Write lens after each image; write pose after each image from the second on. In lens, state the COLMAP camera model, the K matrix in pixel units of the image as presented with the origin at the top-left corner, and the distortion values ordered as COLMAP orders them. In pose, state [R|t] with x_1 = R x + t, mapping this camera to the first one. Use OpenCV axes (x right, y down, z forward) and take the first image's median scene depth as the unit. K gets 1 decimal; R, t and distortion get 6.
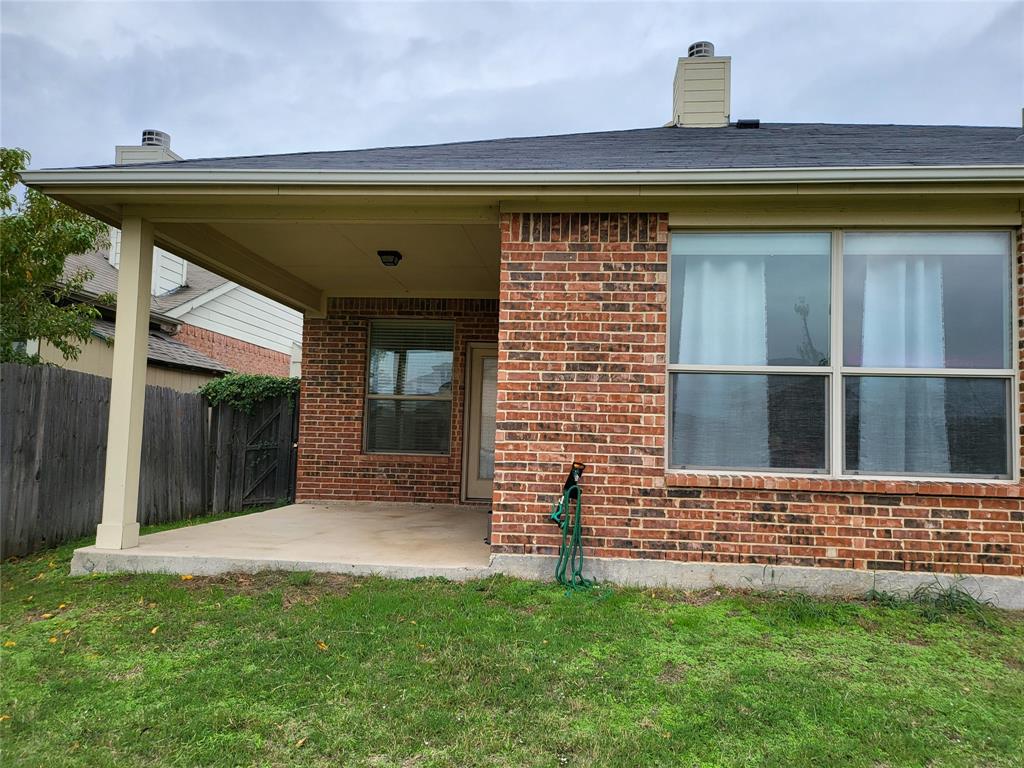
lens RADIAL K [[737.0, 0, 518.7], [0, 737.0, 402.2], [0, 0, 1]] dist [0.044392, -0.024667]
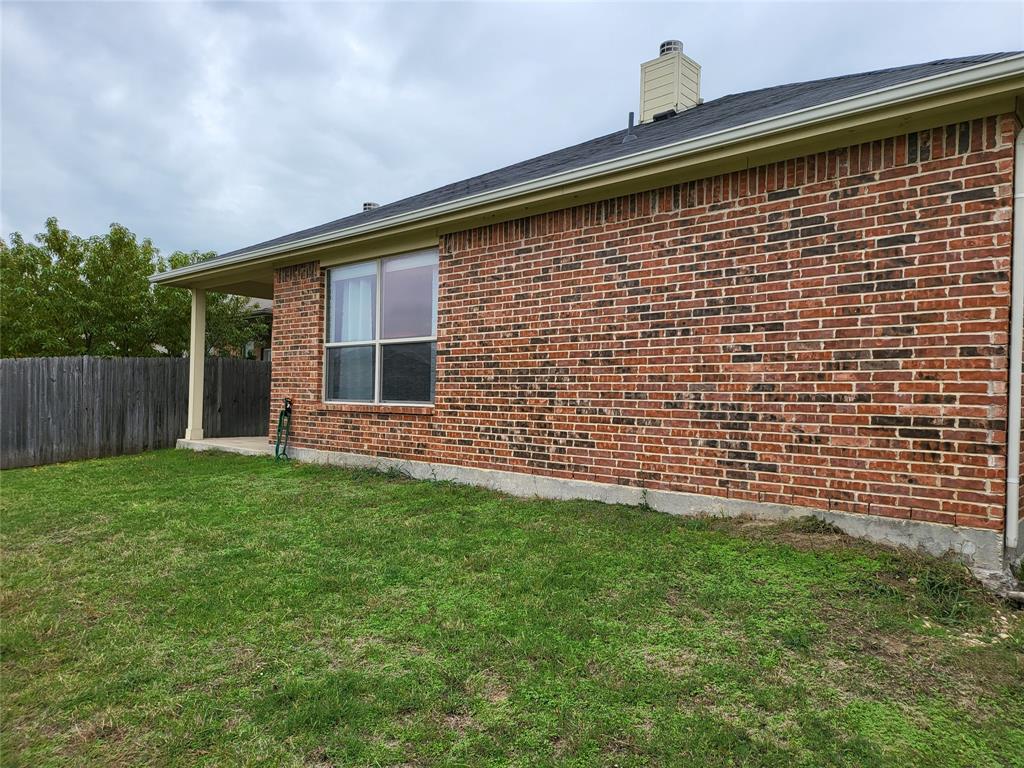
lens RADIAL K [[737.0, 0, 514.6], [0, 737.0, 385.2], [0, 0, 1]] dist [0.044392, -0.024667]
pose [[0.785195, -0.023593, -0.618799, 0.893393], [0.043011, 0.998938, 0.016491, 0.021750], [0.617753, -0.039564, 0.785376, -0.075226]]
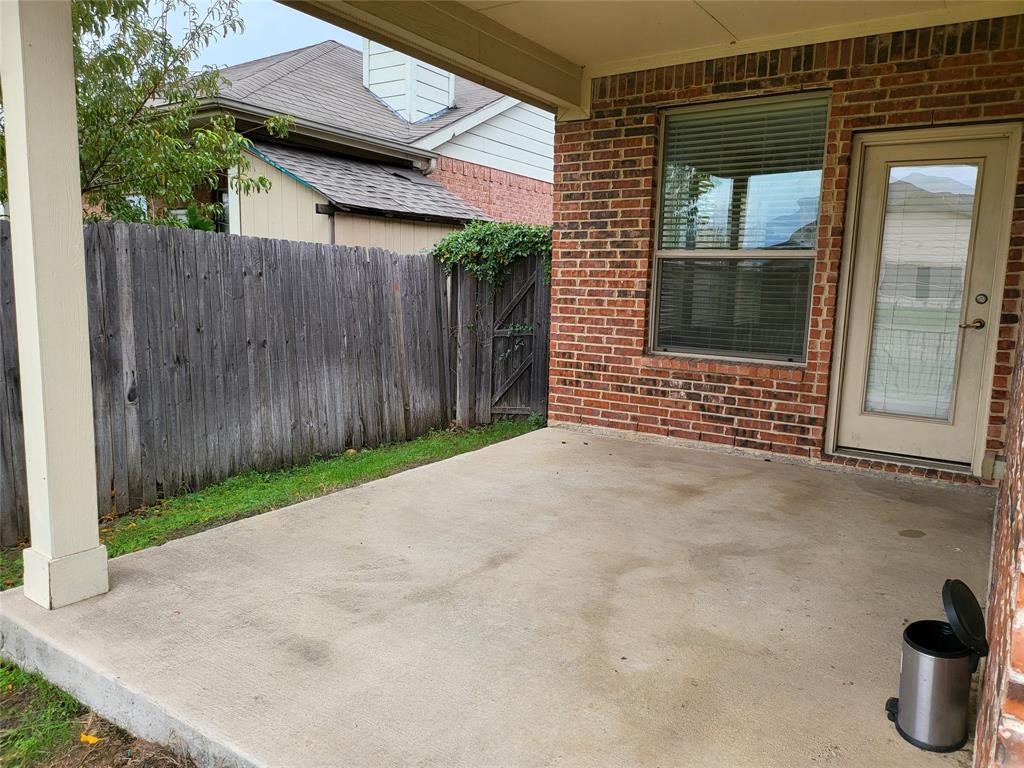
lens RADIAL K [[737.0, 0, 525.8], [0, 737.0, 390.4], [0, 0, 1]] dist [0.044392, -0.024667]
pose [[0.891374, 0.058744, -0.449445, -0.032709], [0.027499, 0.982731, 0.182985, -0.011703], [0.452433, -0.175467, 0.874366, 0.443126]]
